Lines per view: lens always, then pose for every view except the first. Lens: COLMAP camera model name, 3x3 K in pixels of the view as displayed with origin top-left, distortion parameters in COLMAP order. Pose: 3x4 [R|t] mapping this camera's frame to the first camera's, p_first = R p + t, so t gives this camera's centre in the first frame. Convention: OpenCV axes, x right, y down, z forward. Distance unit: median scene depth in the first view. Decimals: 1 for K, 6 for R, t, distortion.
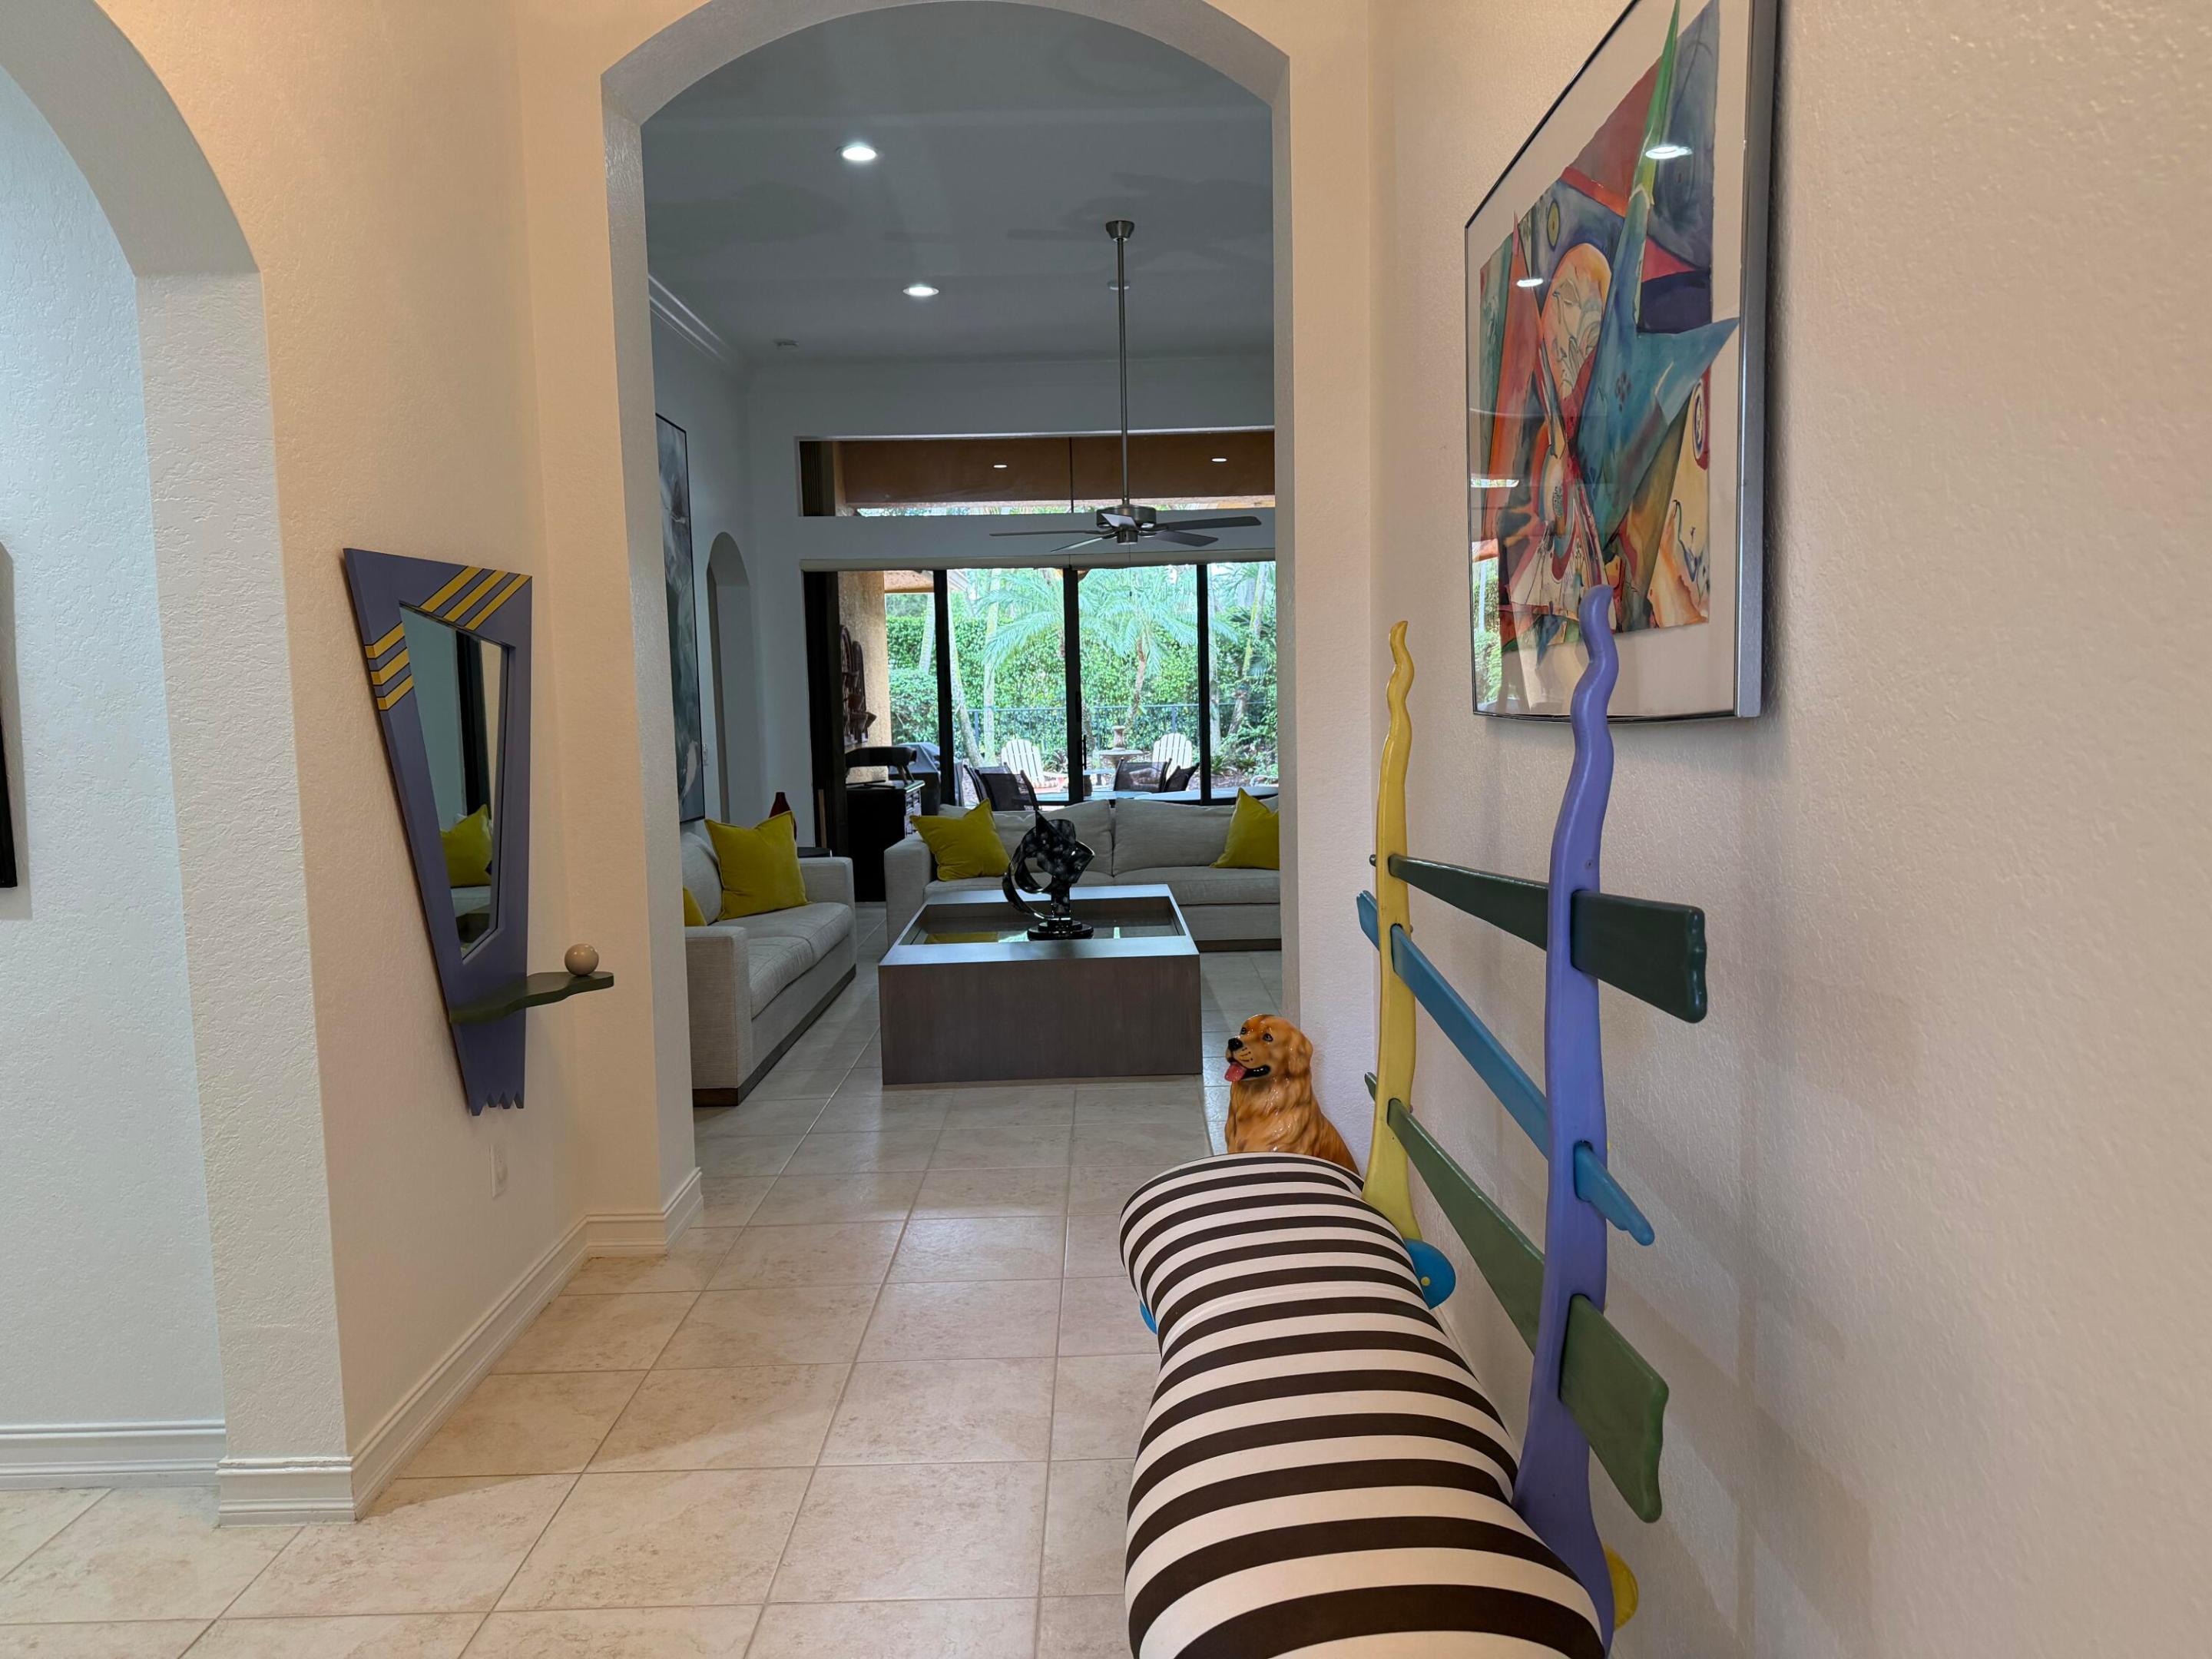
lens RADIAL K [[1542.6, 0, 1114.4], [0, 1542.6, 833.8], [0, 0, 1]] dist [0.011973, 0.000431]
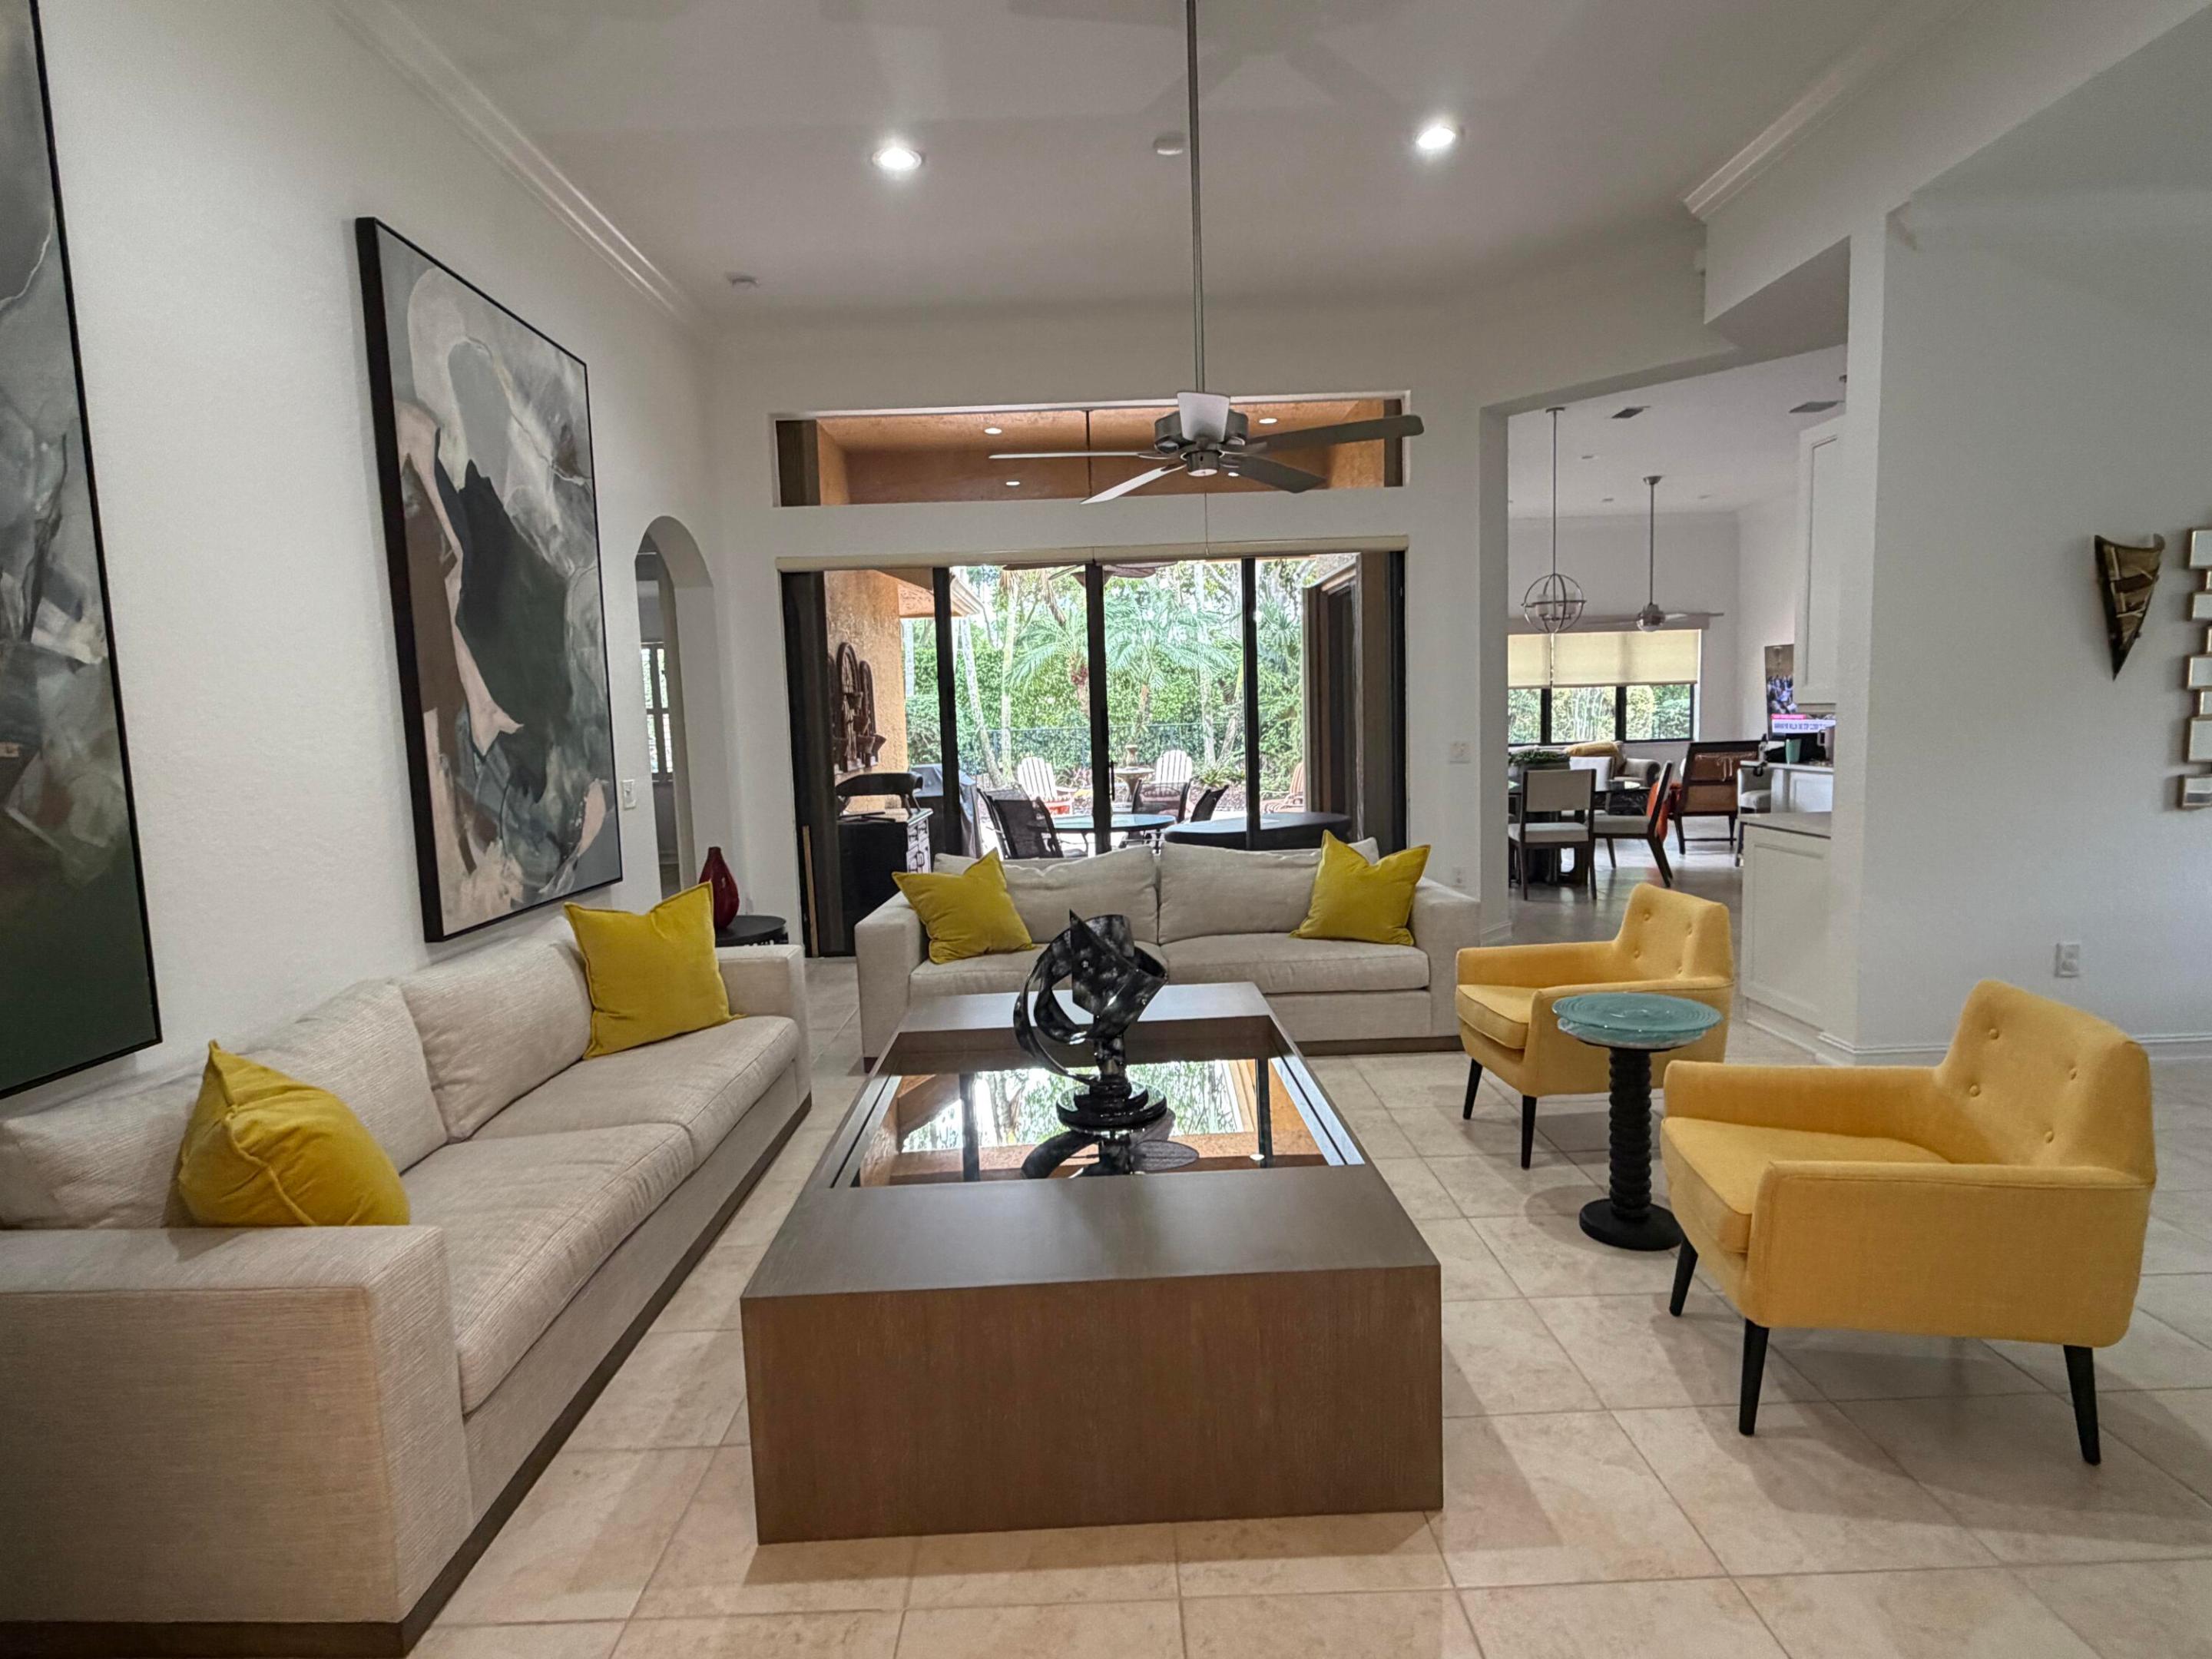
lens RADIAL K [[1156.2, 0, 1096.7], [0, 1156.2, 829.6], [0, 0, 1]] dist [0.002819, -0.001374]
pose [[0.999928, -0.009643, -0.007107, -0.022531], [0.009693, 0.999928, 0.007133, -0.028531], [0.007038, -0.007202, 0.999949, 0.340595]]
